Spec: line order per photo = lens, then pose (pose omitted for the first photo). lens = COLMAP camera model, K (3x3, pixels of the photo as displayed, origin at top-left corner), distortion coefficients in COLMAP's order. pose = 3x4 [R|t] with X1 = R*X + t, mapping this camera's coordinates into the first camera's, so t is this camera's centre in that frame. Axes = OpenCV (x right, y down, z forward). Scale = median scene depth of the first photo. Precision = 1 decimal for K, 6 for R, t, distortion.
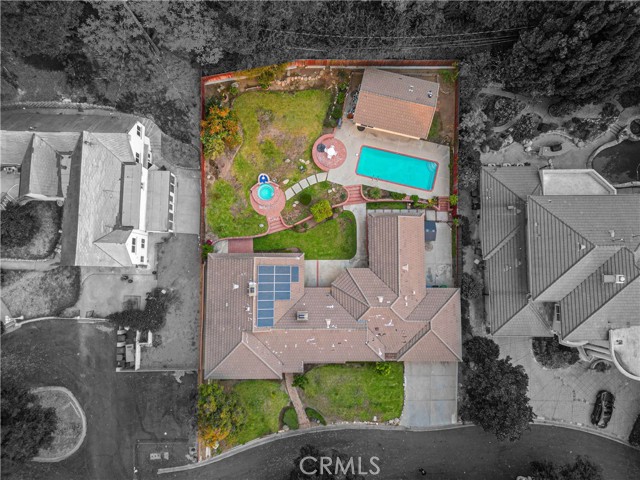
lens RADIAL K [[448.0, 0, 320.0], [0, 448.0, 240.0], [0, 0, 1]] dist [0.037743, -0.004823]
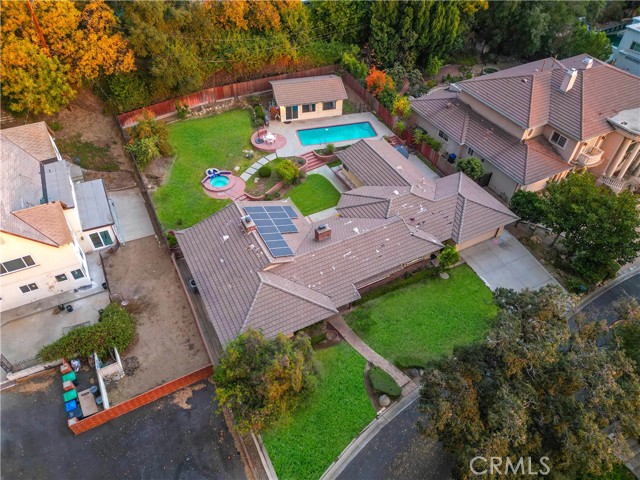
lens RADIAL K [[448.0, 0, 320.0], [0, 448.0, 240.0], [0, 0, 1]] dist [0.037743, -0.004823]
pose [[0.885177, -0.320786, 0.336984, -0.283990], [0.462763, 0.681903, -0.566444, 0.567963], [-0.048083, 0.657347, 0.752052, 0.409901]]
